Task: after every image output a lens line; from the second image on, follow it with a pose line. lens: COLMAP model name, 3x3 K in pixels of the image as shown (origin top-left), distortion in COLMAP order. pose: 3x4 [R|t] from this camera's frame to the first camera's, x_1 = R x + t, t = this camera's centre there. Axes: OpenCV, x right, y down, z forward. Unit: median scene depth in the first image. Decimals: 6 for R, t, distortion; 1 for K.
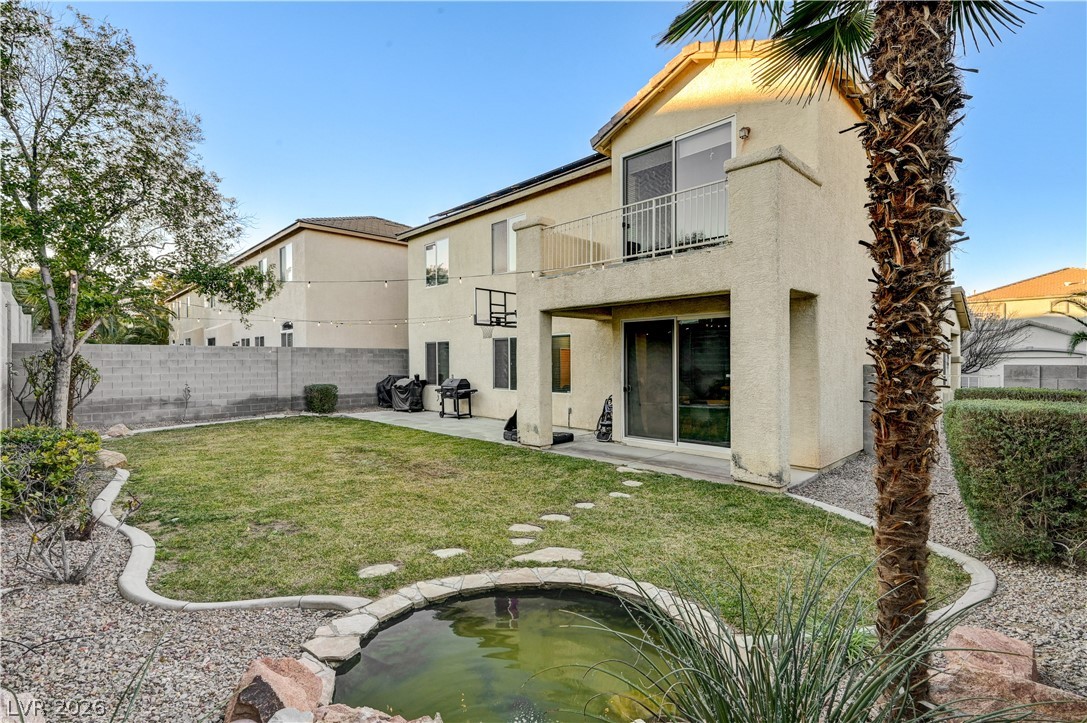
lens RADIAL K [[505.2, 0, 551.1], [0, 505.2, 360.7], [0, 0, 1]] dist [0.000009, 0.001174]
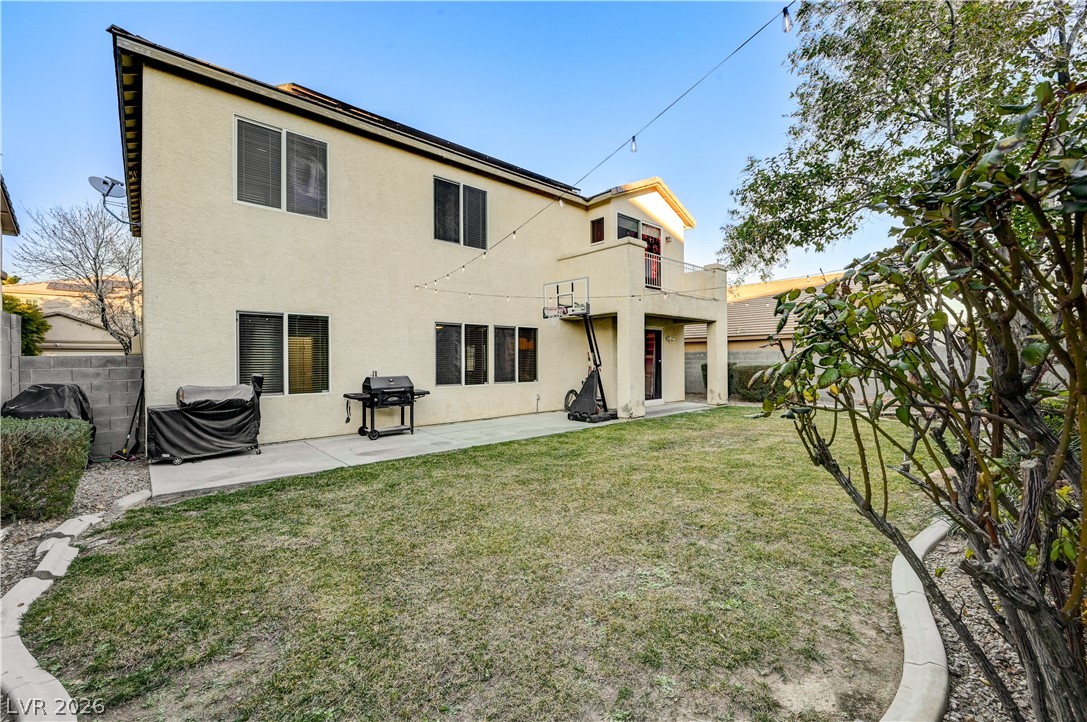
lens RADIAL K [[449.2, 0, 542.3], [0, 449.2, 359.3], [0, 0, 1]] dist [-0.000702, -0.000074]
pose [[0.035252, 0.004844, 0.999367, -0.802048], [0.007017, 0.999962, -0.005094, 0.016883], [-0.999354, 0.007192, 0.035217, 0.816585]]
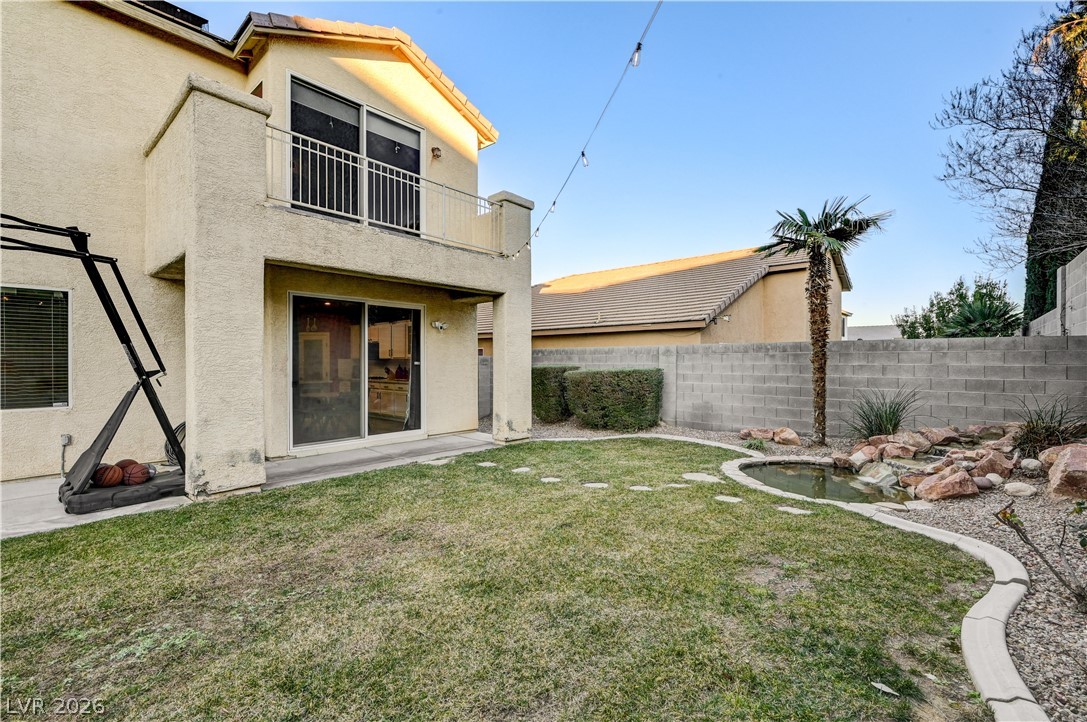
lens RADIAL K [[467.7, 0, 547.2], [0, 467.7, 361.7], [0, 0, 1]] dist [-0.000496, 0.000090]
pose [[-0.071619, 0.003438, 0.997426, -0.398097], [0.000744, 0.999994, -0.003393, 0.017578], [-0.997432, 0.000499, -0.071621, 0.467952]]
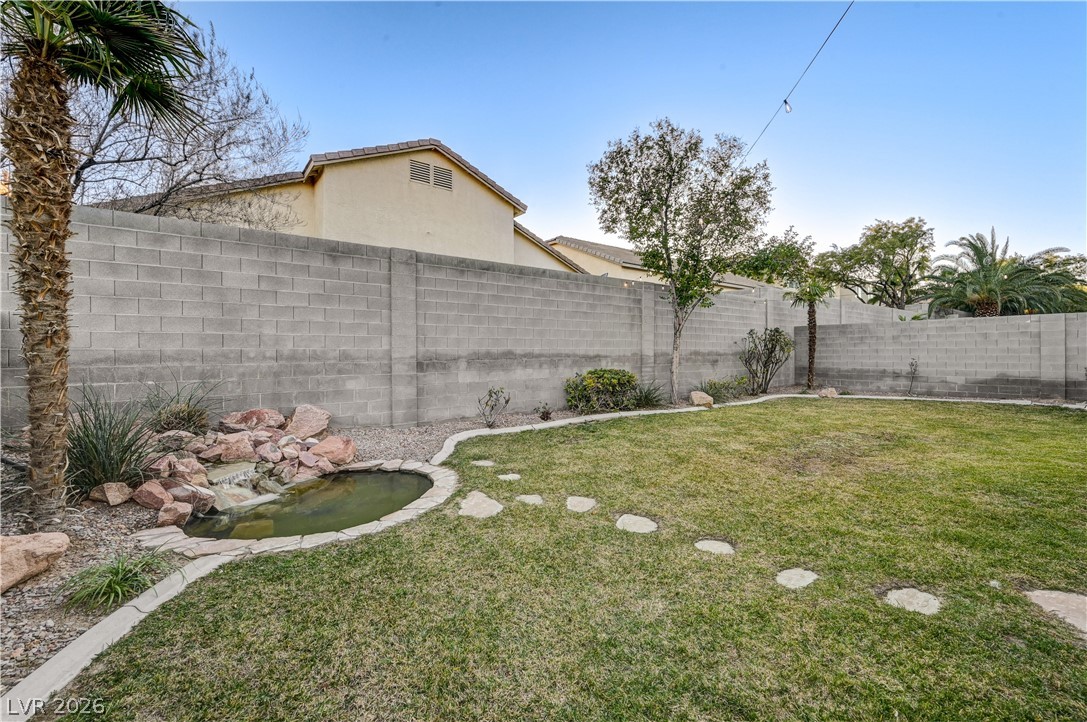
lens RADIAL K [[449.2, 0, 546.0], [0, 449.2, 355.4], [0, 0, 1]] dist [-0.000702, -0.000074]
pose [[-0.113559, 0.013245, -0.993443, 0.263841], [0.008154, 0.999890, 0.012399, 0.023409], [0.993498, -0.006693, -0.113654, 0.375362]]
